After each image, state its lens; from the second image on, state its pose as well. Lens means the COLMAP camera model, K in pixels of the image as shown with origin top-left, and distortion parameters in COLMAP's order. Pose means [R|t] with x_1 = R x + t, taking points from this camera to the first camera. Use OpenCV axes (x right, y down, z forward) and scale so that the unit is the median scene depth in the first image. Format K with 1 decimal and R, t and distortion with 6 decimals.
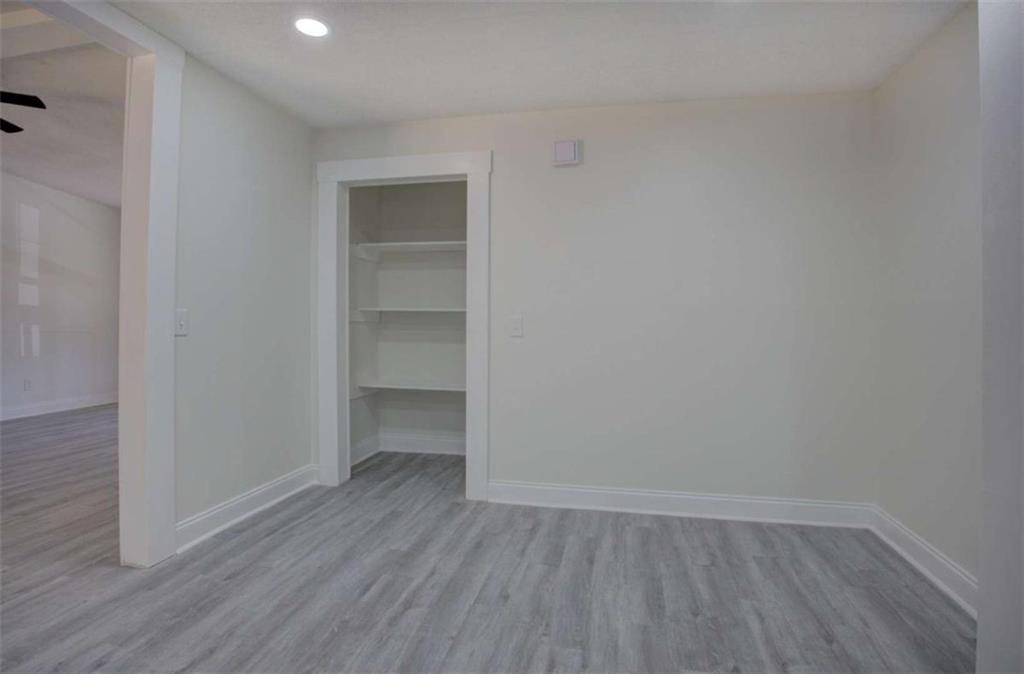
lens RADIAL K [[498.5, 0, 490.9], [0, 498.5, 319.6], [0, 0, 1]] dist [0.003775, -0.000226]
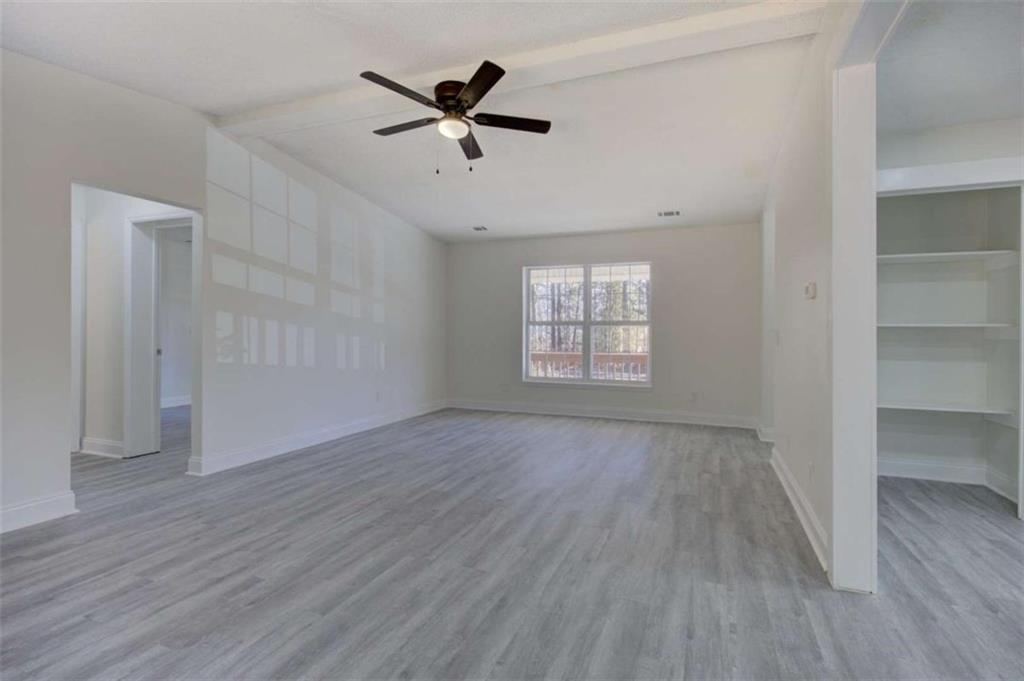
lens RADIAL K [[482.7, 0, 518.2], [0, 482.7, 330.4], [0, 0, 1]] dist [-0.000739, -0.000732]
pose [[0.993547, -0.004884, -0.113317, -0.999911], [0.004088, 0.999965, -0.007249, -0.005240], [0.113348, 0.006739, 0.993532, -0.001639]]
